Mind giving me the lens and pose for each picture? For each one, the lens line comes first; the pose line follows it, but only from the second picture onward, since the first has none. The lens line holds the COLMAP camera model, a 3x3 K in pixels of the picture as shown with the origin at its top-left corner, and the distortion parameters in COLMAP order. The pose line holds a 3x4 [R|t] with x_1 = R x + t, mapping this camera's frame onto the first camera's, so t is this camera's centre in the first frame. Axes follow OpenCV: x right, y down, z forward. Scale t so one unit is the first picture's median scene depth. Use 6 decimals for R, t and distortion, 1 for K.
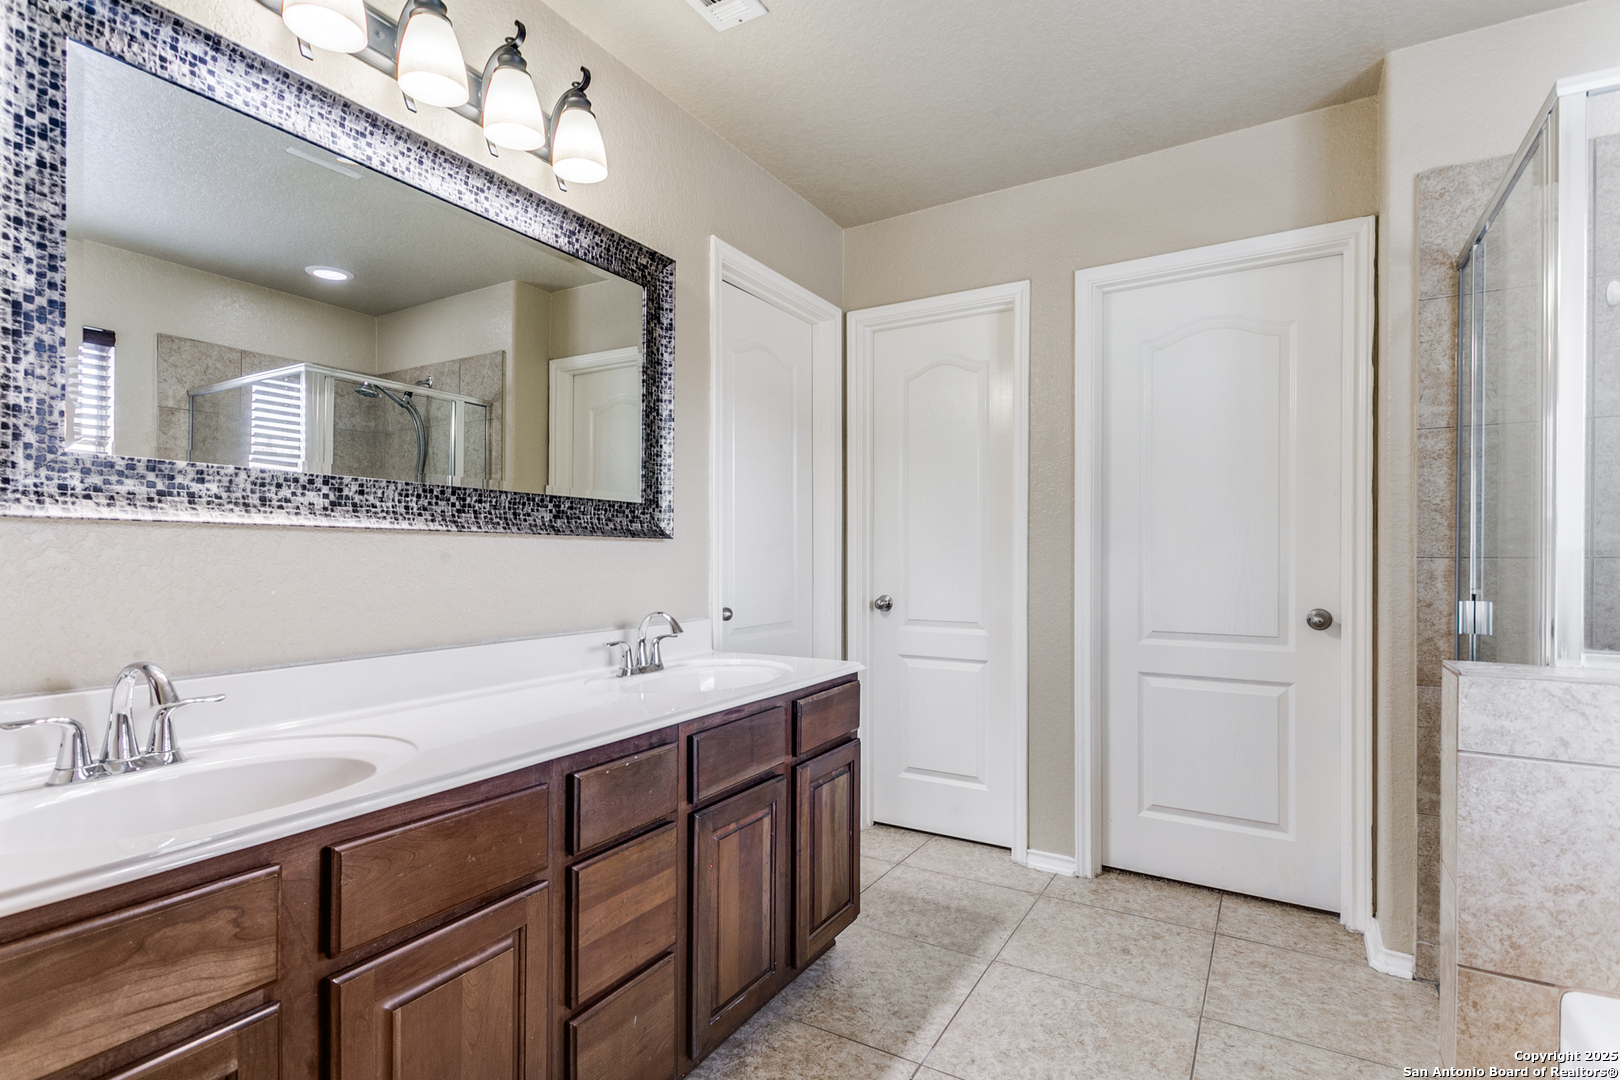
lens RADIAL K [[796.9, 0, 802.8], [0, 796.9, 540.2], [0, 0, 1]] dist [-0.002911, -0.001493]
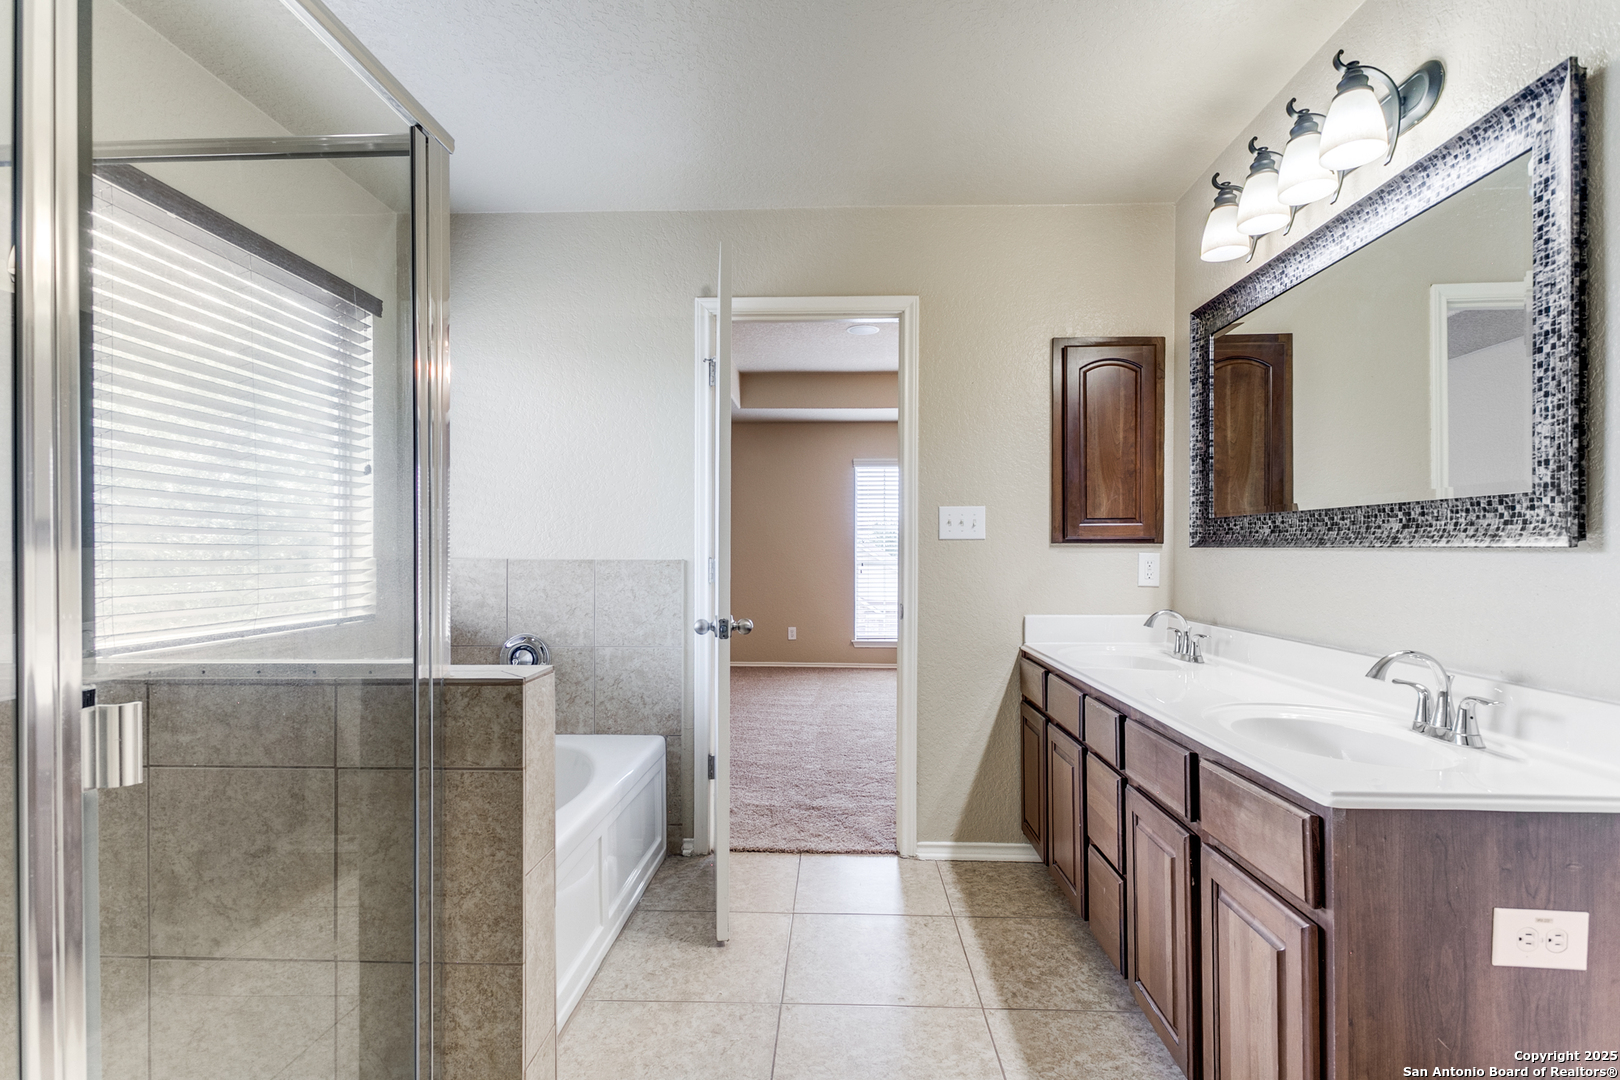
lens RADIAL K [[796.9, 0, 809.1], [0, 796.9, 550.2], [0, 0, 1]] dist [-0.002911, -0.001493]
pose [[-0.879679, -0.022168, -0.475051, 0.643137], [-0.015553, 0.999720, -0.017853, 0.019910], [0.475314, -0.008316, -0.879777, 1.454673]]
